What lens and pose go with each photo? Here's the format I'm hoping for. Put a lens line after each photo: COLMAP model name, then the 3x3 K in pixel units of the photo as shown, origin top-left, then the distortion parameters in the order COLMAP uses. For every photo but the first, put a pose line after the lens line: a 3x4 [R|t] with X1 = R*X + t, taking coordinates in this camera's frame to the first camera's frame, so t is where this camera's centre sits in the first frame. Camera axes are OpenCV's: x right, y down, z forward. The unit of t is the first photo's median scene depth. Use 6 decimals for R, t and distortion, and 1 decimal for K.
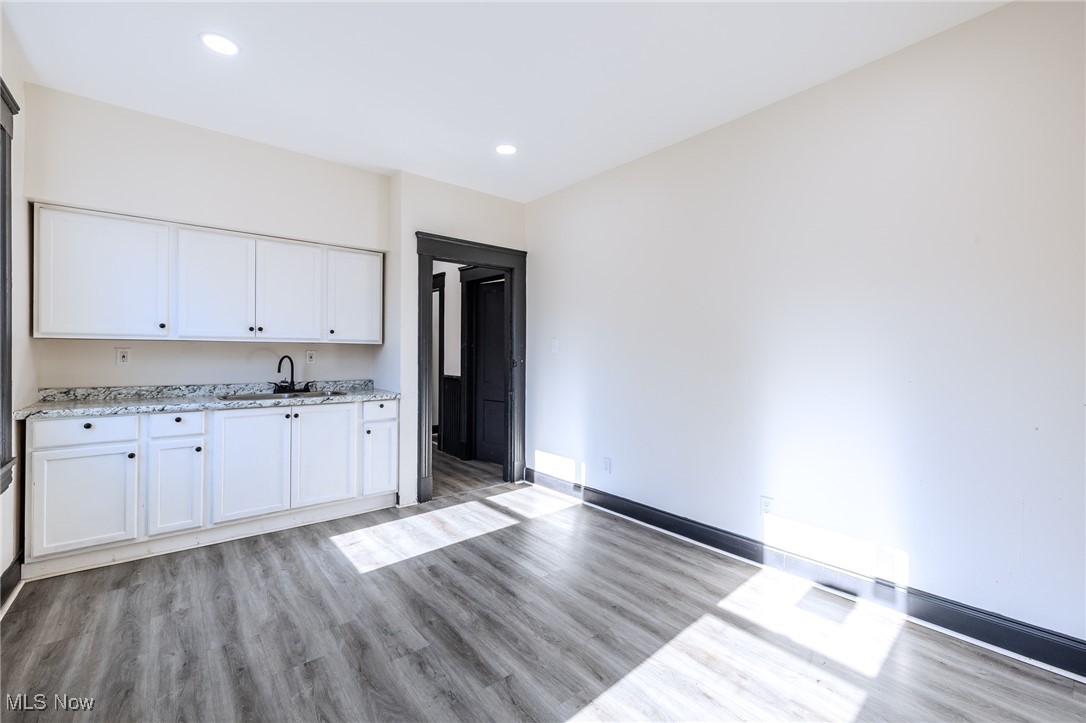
lens RADIAL K [[455.6, 0, 537.1], [0, 455.6, 356.8], [0, 0, 1]] dist [0.000229, 0.000597]
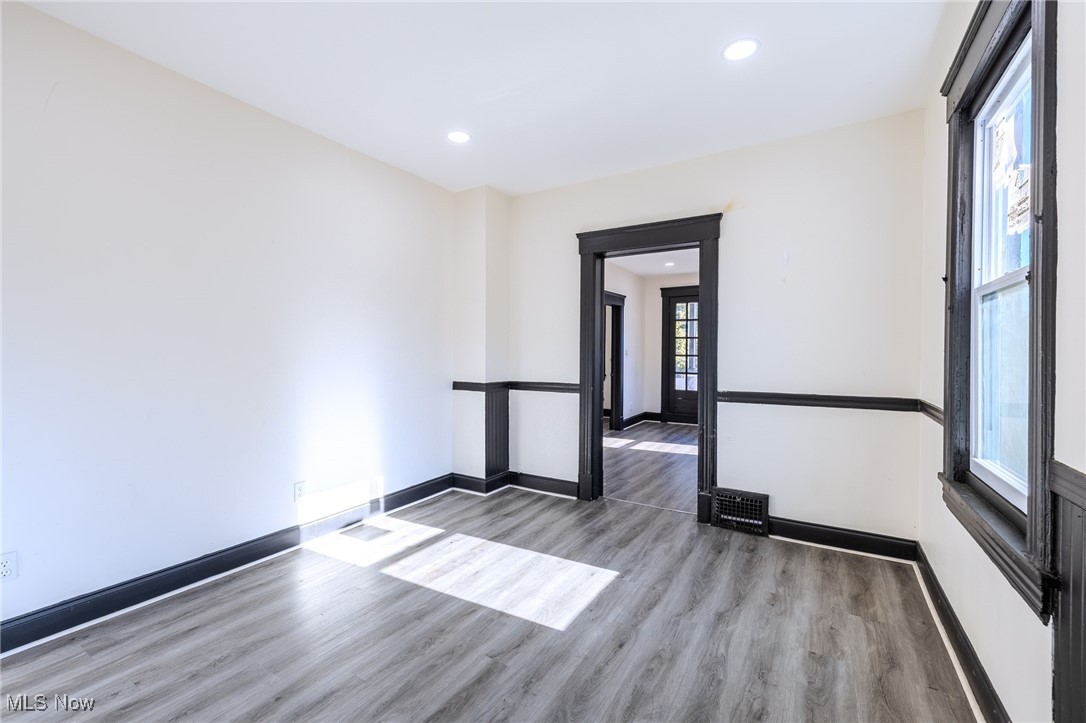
lens RADIAL K [[455.6, 0, 537.0], [0, 455.6, 359.3], [0, 0, 1]] dist [0.000229, 0.000597]
pose [[-0.324118, -0.017591, 0.945853, -0.682790], [0.001069, 0.999820, 0.018961, -0.009902], [-0.946016, 0.007156, -0.324041, 0.768690]]
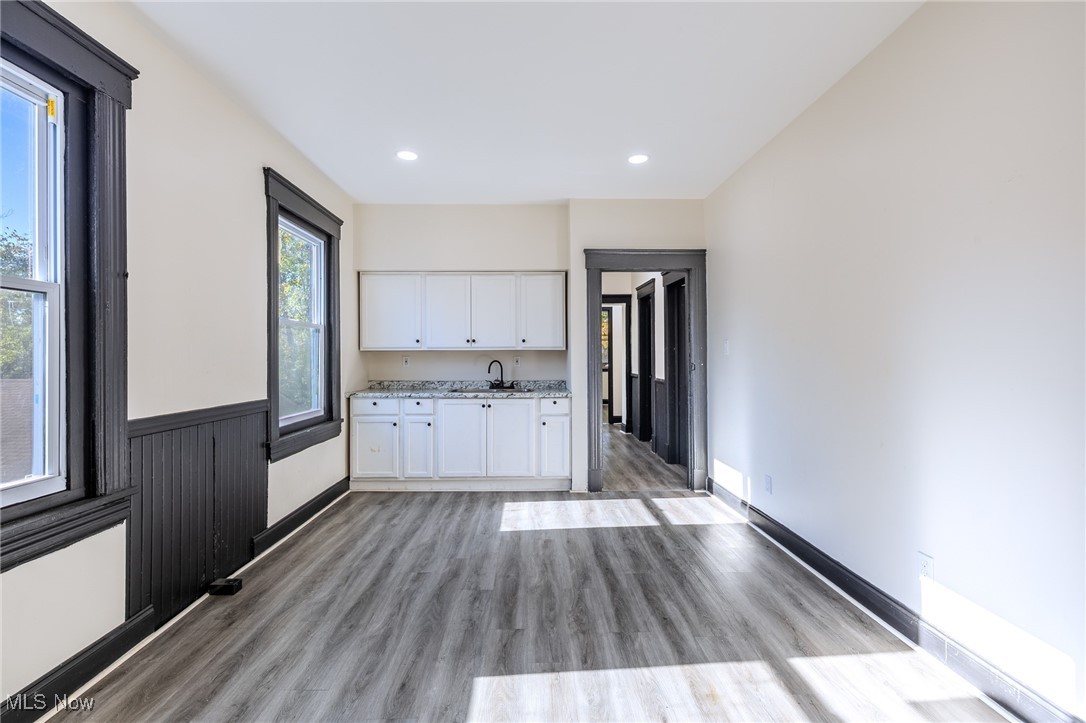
lens RADIAL K [[455.6, 0, 536.6], [0, 455.6, 356.0], [0, 0, 1]] dist [0.000229, 0.000597]
pose [[0.788355, -0.011752, -0.615108, 0.442951], [0.005791, 0.999915, -0.011681, 0.001744], [0.615193, 0.005647, 0.788356, 0.053859]]
